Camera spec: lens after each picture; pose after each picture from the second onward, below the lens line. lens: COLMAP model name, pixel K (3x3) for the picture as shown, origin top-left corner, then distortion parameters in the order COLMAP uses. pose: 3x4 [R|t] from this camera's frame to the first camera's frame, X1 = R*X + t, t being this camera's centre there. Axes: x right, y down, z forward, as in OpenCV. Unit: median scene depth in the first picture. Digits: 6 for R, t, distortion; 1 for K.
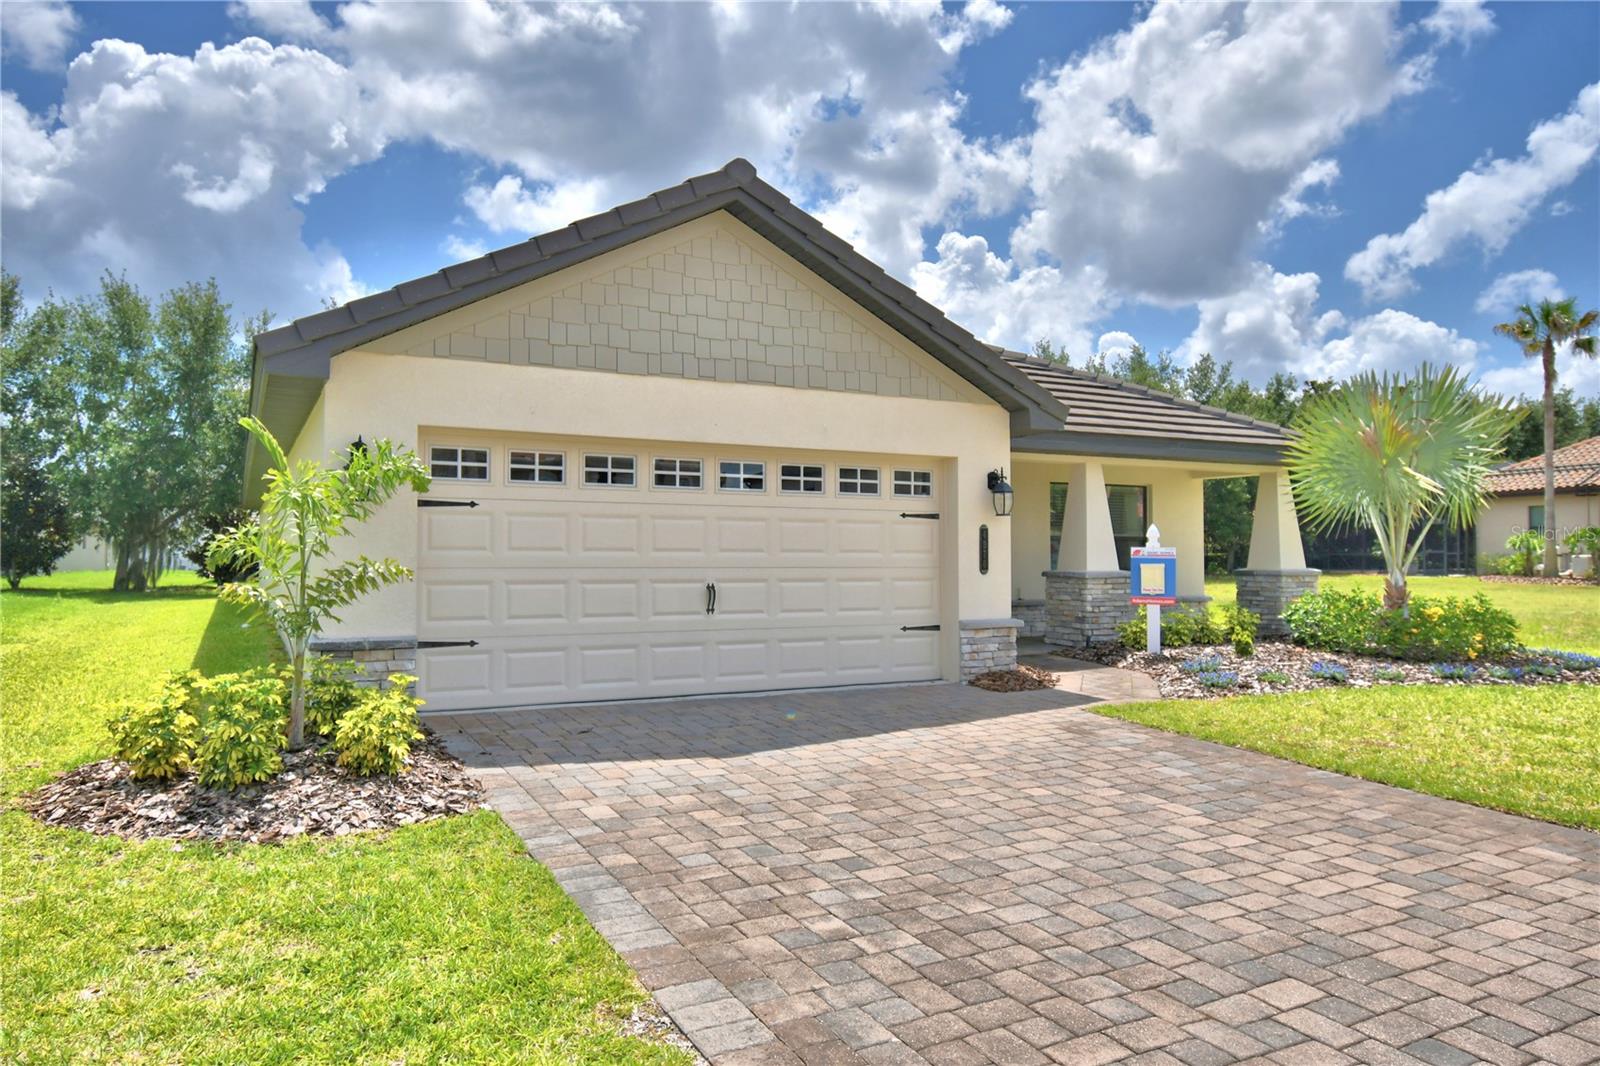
lens RADIAL K [[1082.2, 0, 724.7], [0, 1082.2, 560.3], [0, 0, 1]] dist [0.005204, 0.002598]
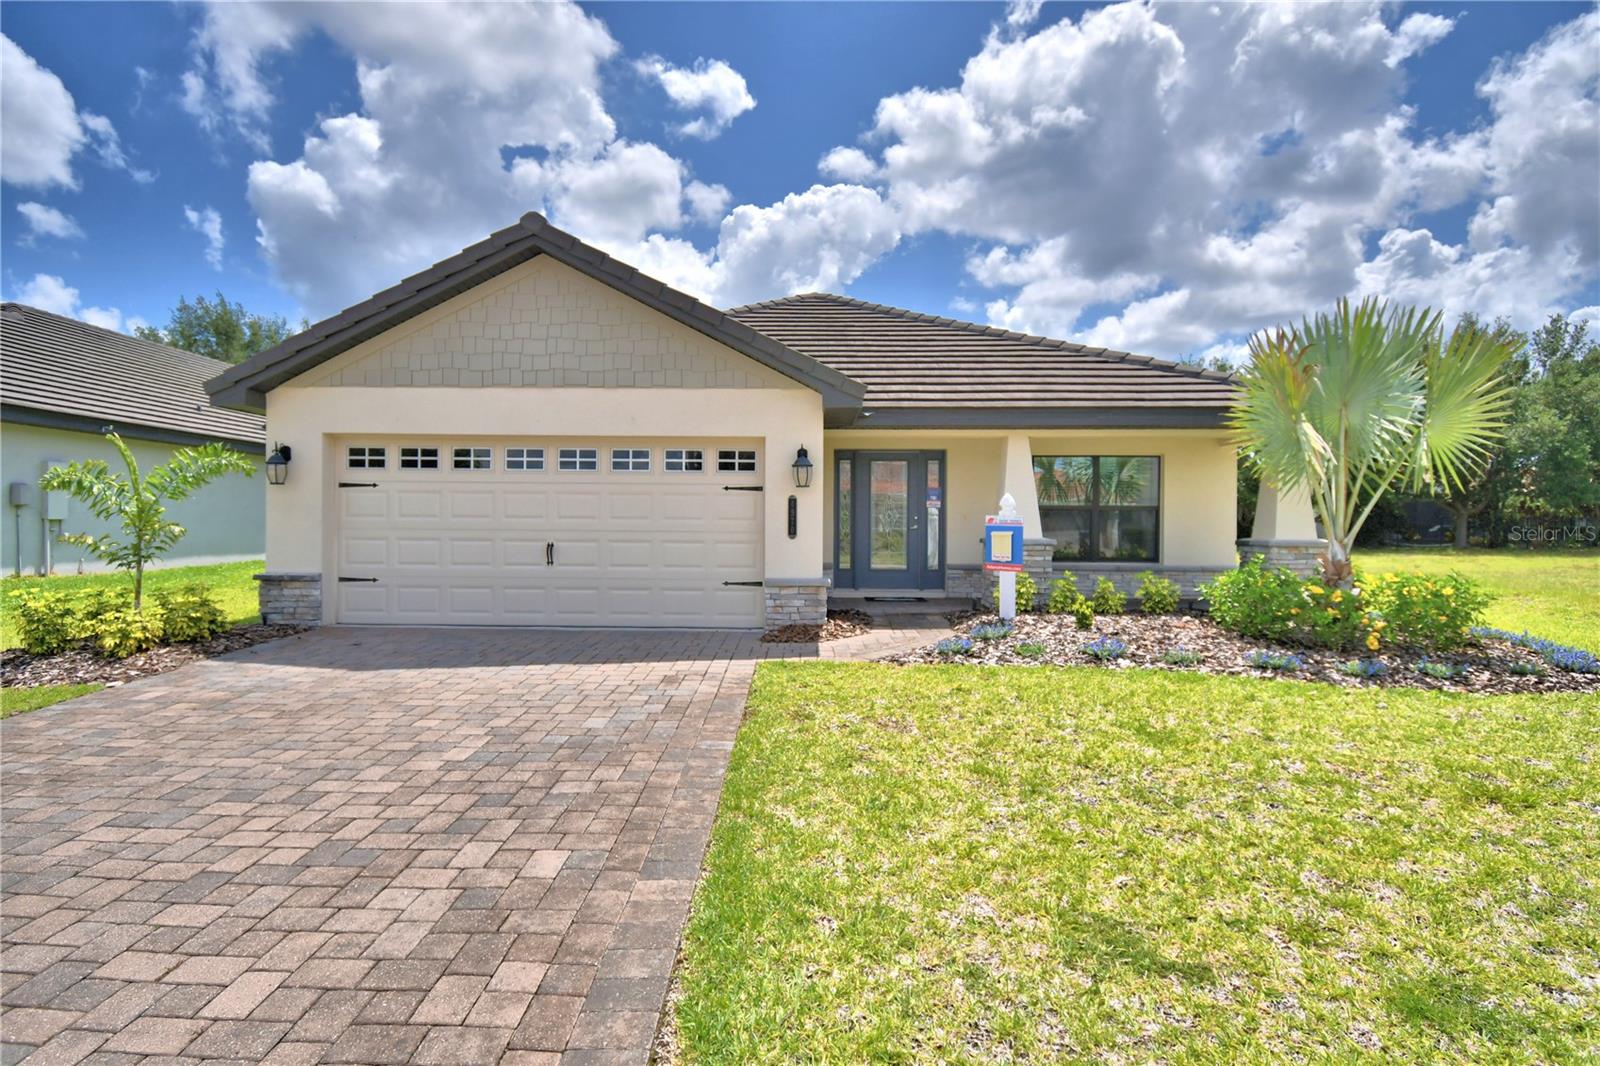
lens RADIAL K [[764.0, 0, 800.0], [0, 764.0, 533.0], [0, 0, 1]] dist [0.016248, -0.018370]
pose [[0.878847, 0.011420, -0.476968, 0.576168], [-0.006690, 0.999910, 0.011614, -0.002224], [0.477058, -0.007016, 0.878844, 0.272987]]
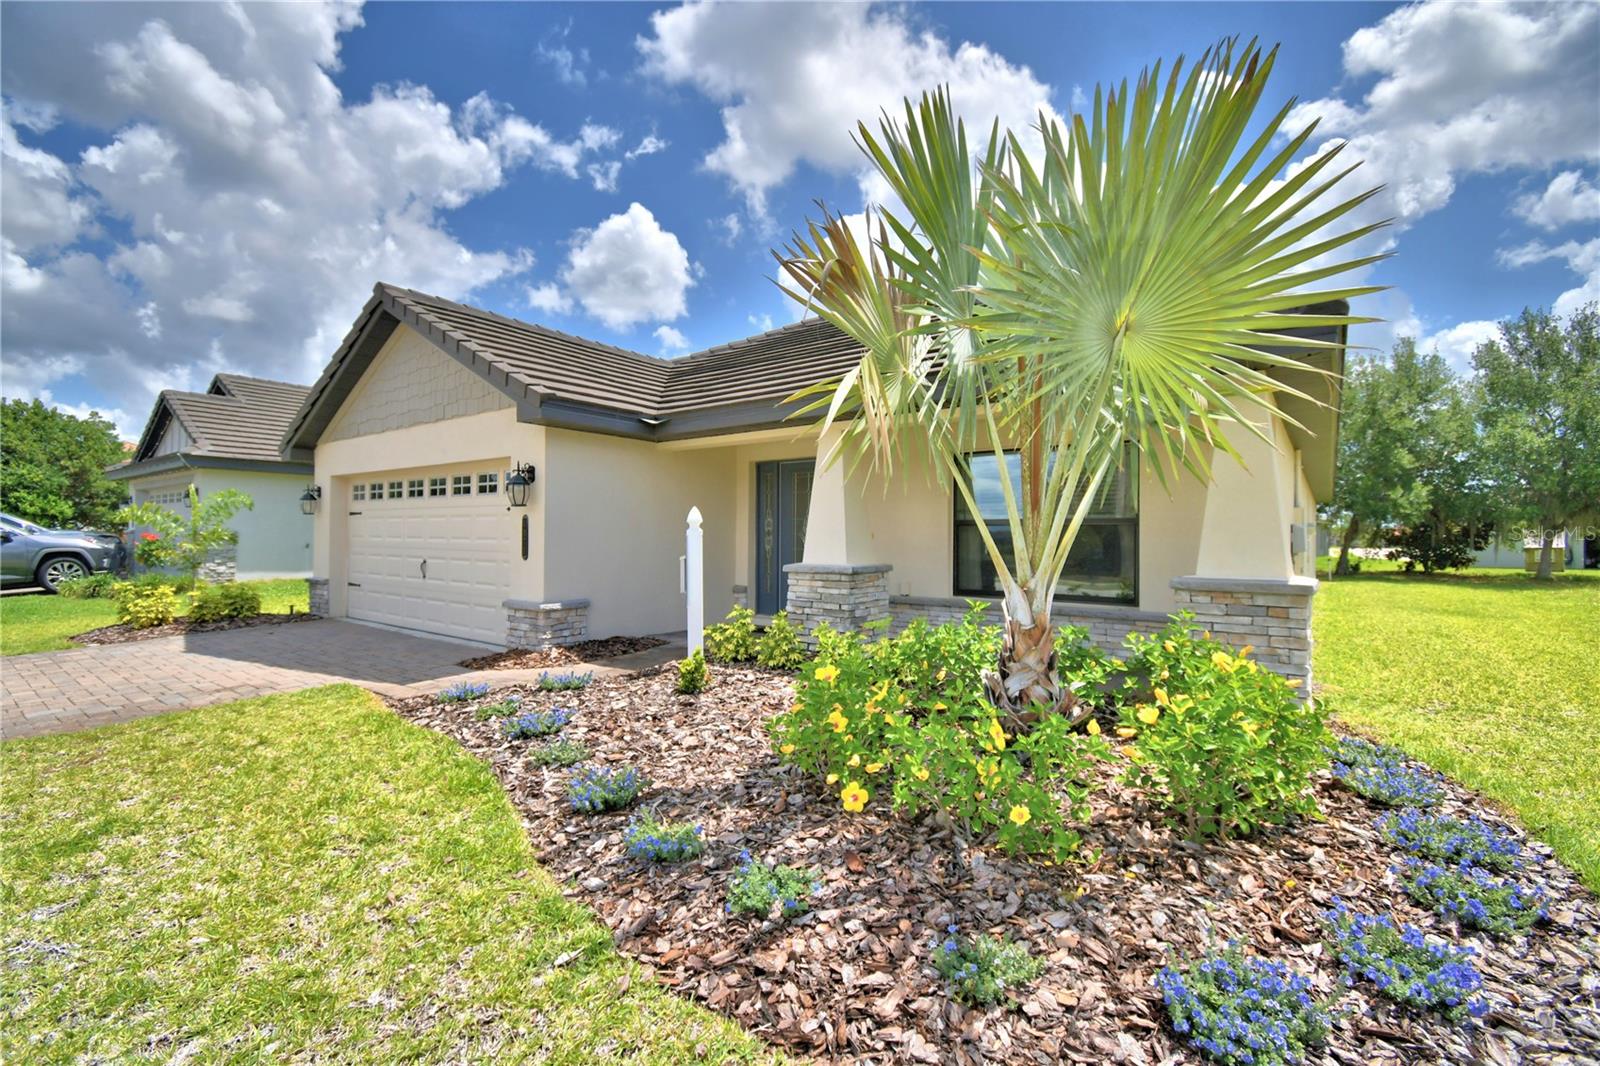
lens RADIAL K [[704.5, 0, 800.0], [0, 704.5, 533.0], [0, 0, 1]] dist [0.019792, -0.026472]
pose [[0.426694, -0.003977, -0.904387, 0.921034], [-0.008679, 0.999926, -0.008491, -0.009521], [0.904354, 0.011472, 0.426628, 0.865757]]
